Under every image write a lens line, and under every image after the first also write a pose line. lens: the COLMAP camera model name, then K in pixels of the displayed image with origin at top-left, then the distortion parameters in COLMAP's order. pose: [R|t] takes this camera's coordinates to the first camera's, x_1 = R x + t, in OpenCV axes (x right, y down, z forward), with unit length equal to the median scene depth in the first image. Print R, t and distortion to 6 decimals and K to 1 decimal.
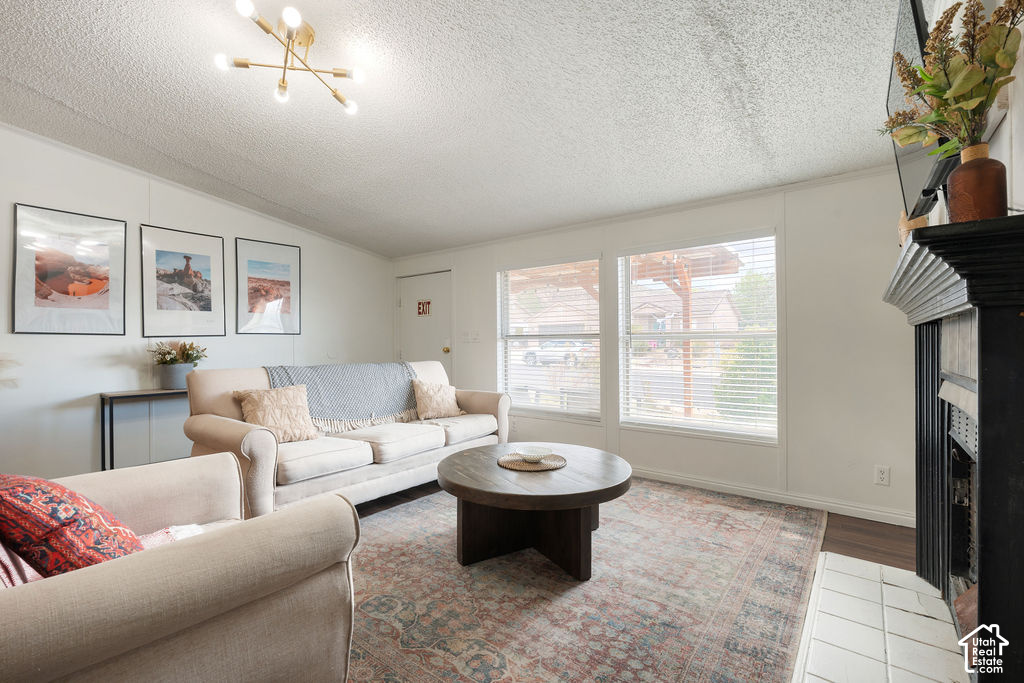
lens RADIAL K [[449.2, 0, 510.2], [0, 449.2, 345.8], [0, 0, 1]] dist [-0.002470, -0.000158]
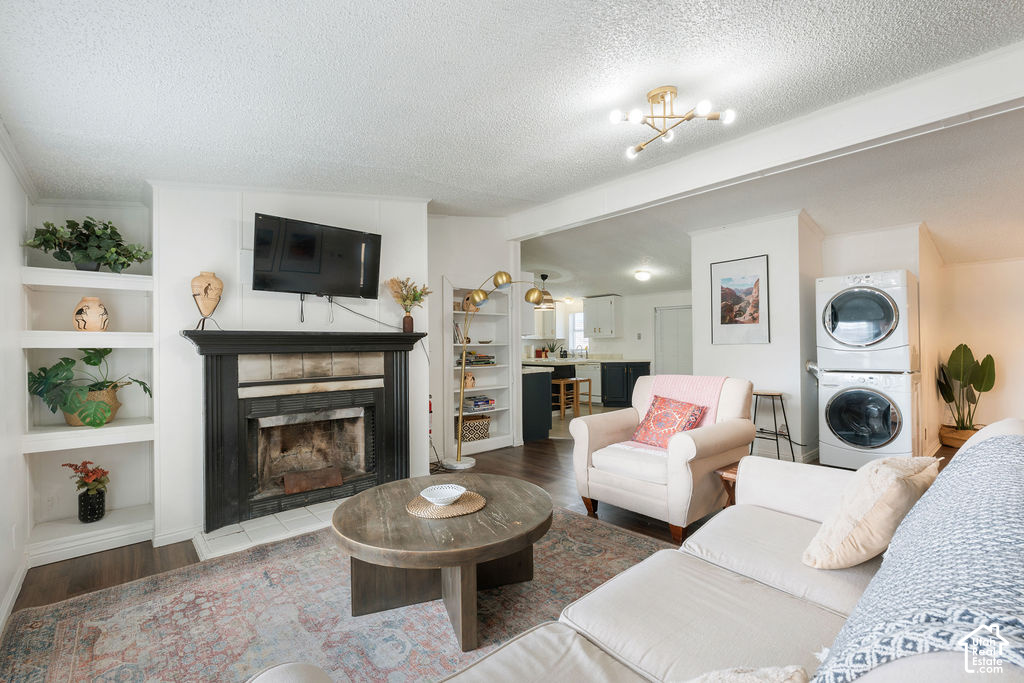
lens RADIAL K [[449.2, 0, 510.2], [0, 449.2, 345.8], [0, 0, 1]] dist [-0.002470, -0.000158]
pose [[-0.982885, 0.014686, 0.183633, -0.242999], [0.015696, 0.999869, 0.004050, -0.054379], [-0.183550, 0.006863, -0.982986, 1.867193]]
